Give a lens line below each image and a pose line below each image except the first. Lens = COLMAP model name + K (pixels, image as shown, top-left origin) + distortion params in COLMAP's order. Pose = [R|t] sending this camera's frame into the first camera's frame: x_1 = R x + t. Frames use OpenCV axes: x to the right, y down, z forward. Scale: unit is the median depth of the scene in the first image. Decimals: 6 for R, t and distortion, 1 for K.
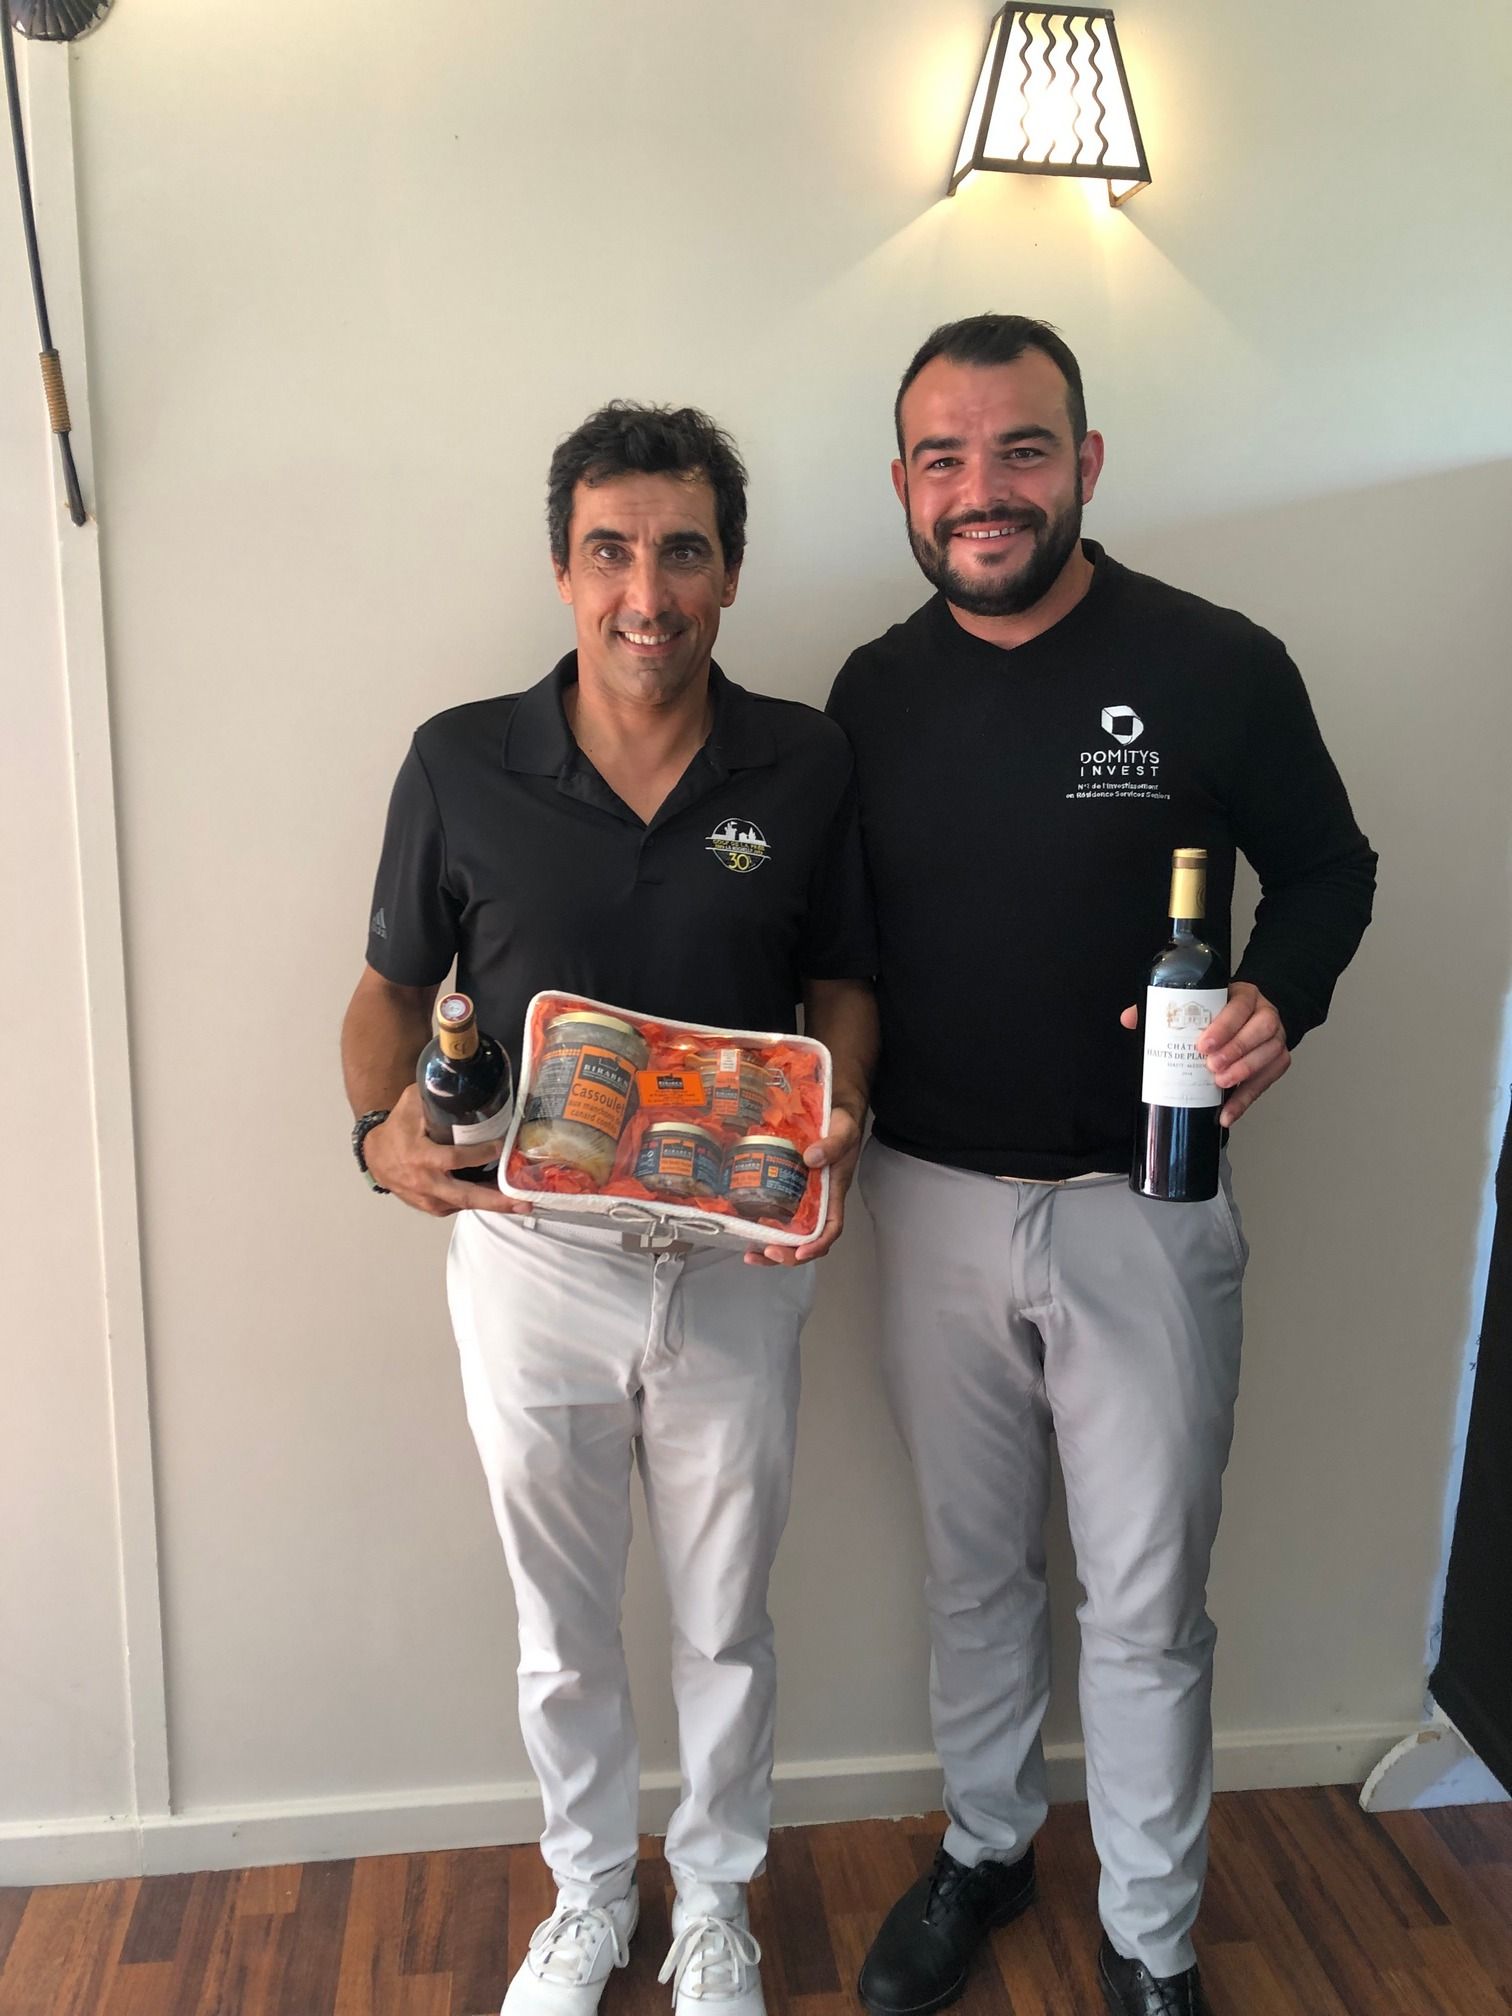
lens RADIAL K [[1631.5, 0, 764.2], [0, 1631.5, 1005.9], [0, 0, 1]] dist [0.053807, -0.048418]
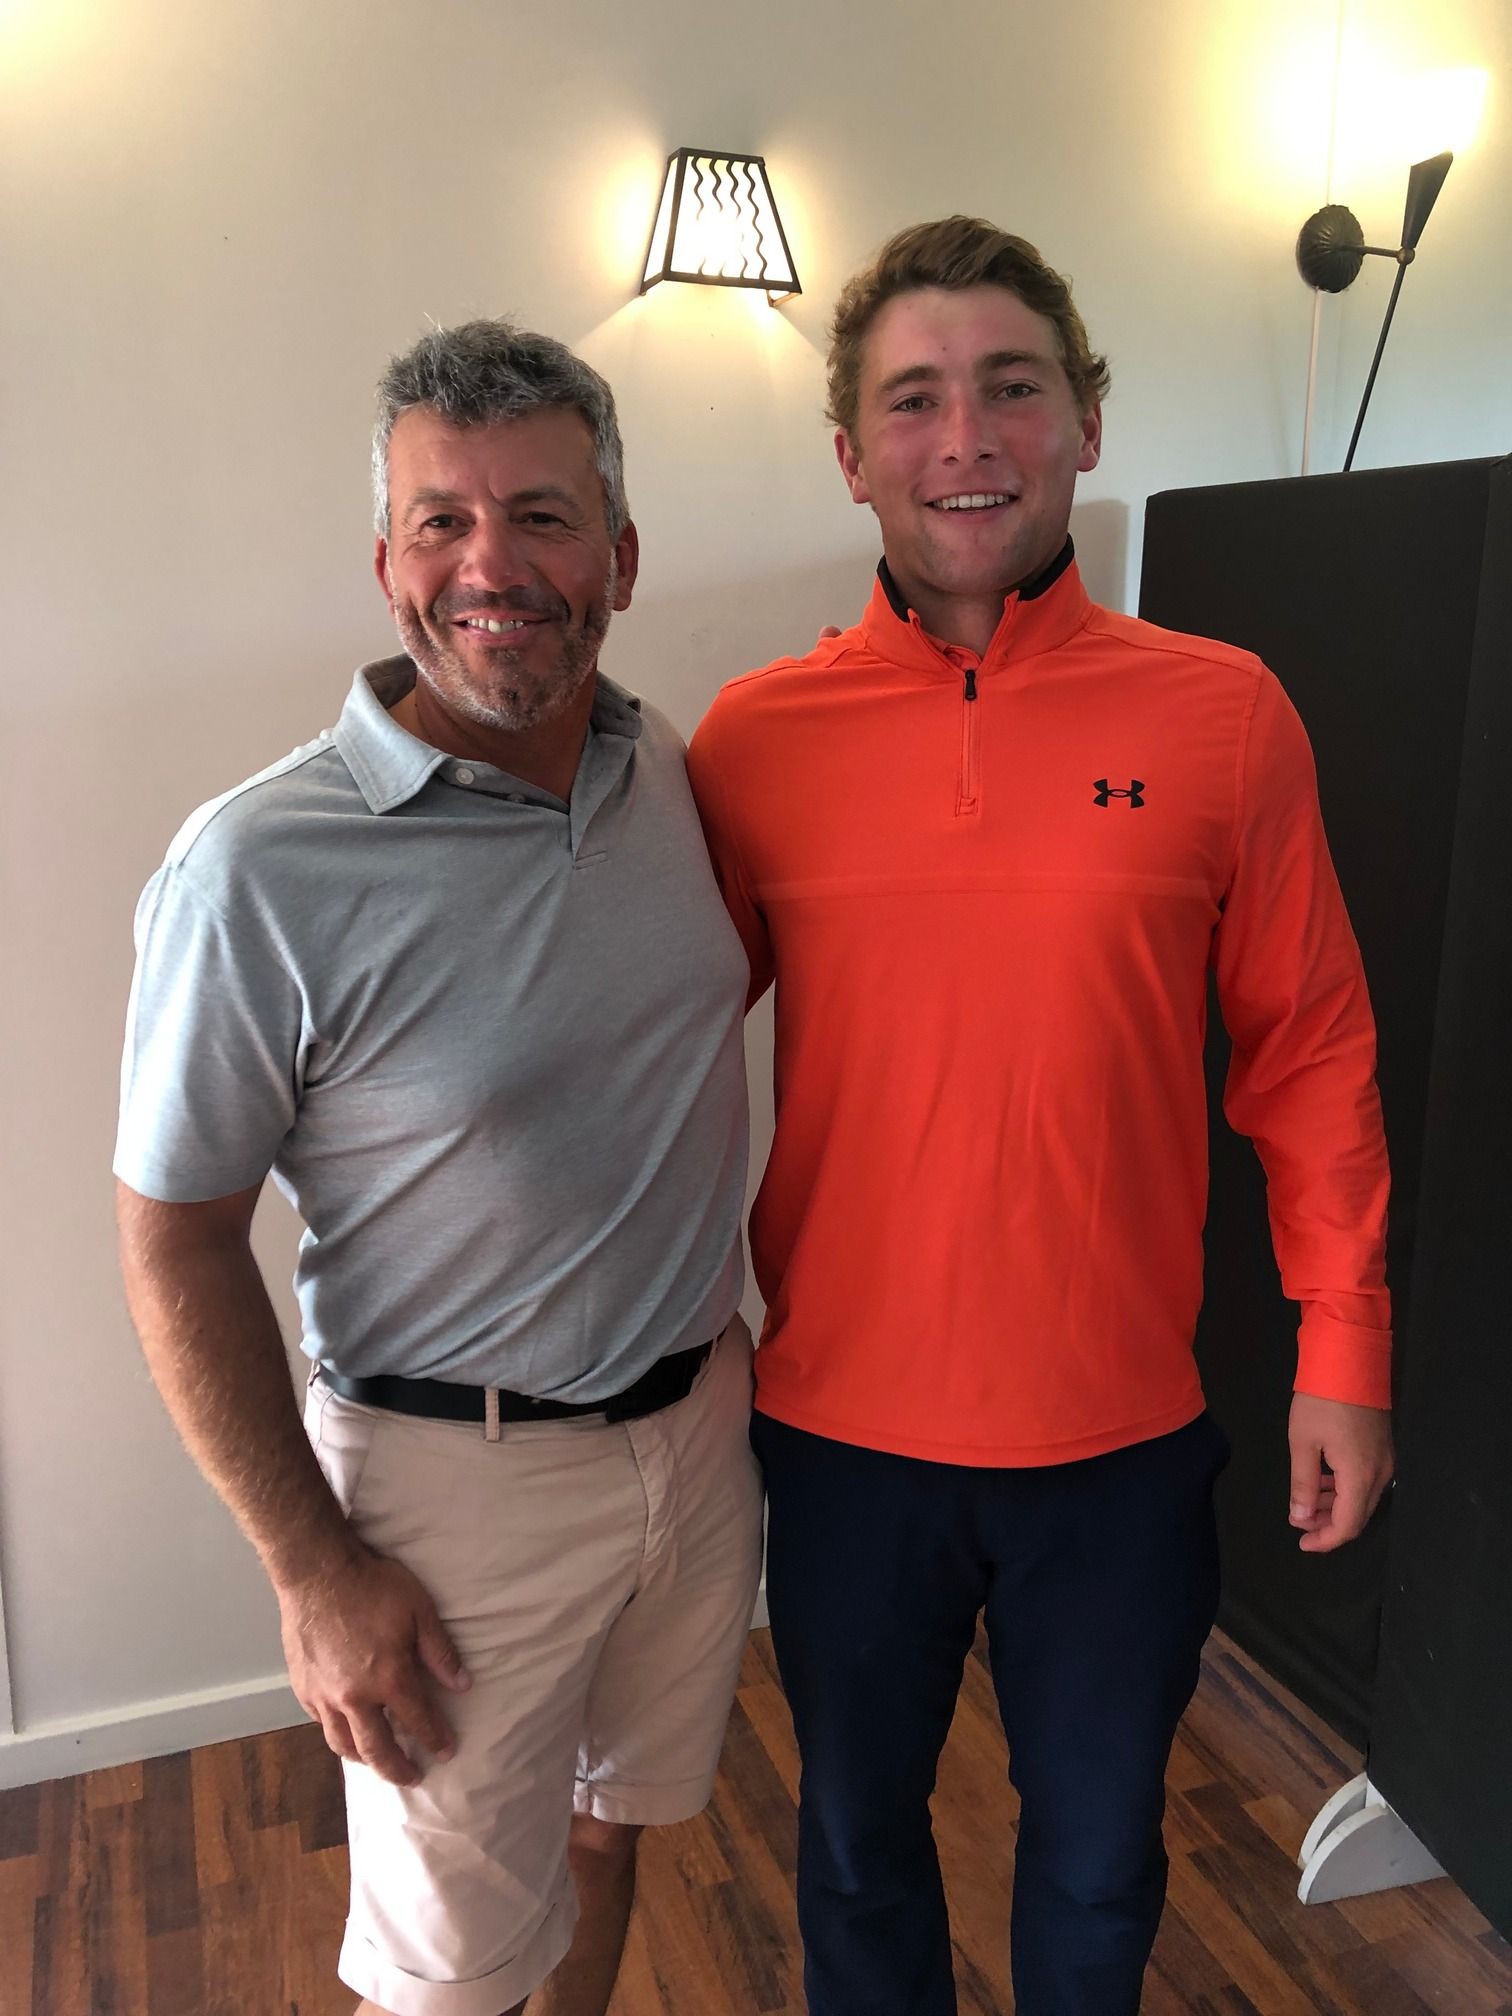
lens RADIAL K [[1631.5, 0, 761.1], [0, 1631.5, 973.4], [0, 0, 1]] dist [0.053807, -0.048418]
pose [[0.976127, -0.058290, 0.209235, -0.090909], [0.060815, 0.998133, -0.005649, 0.027822], [-0.208515, 0.018239, 0.977849, -0.220286]]
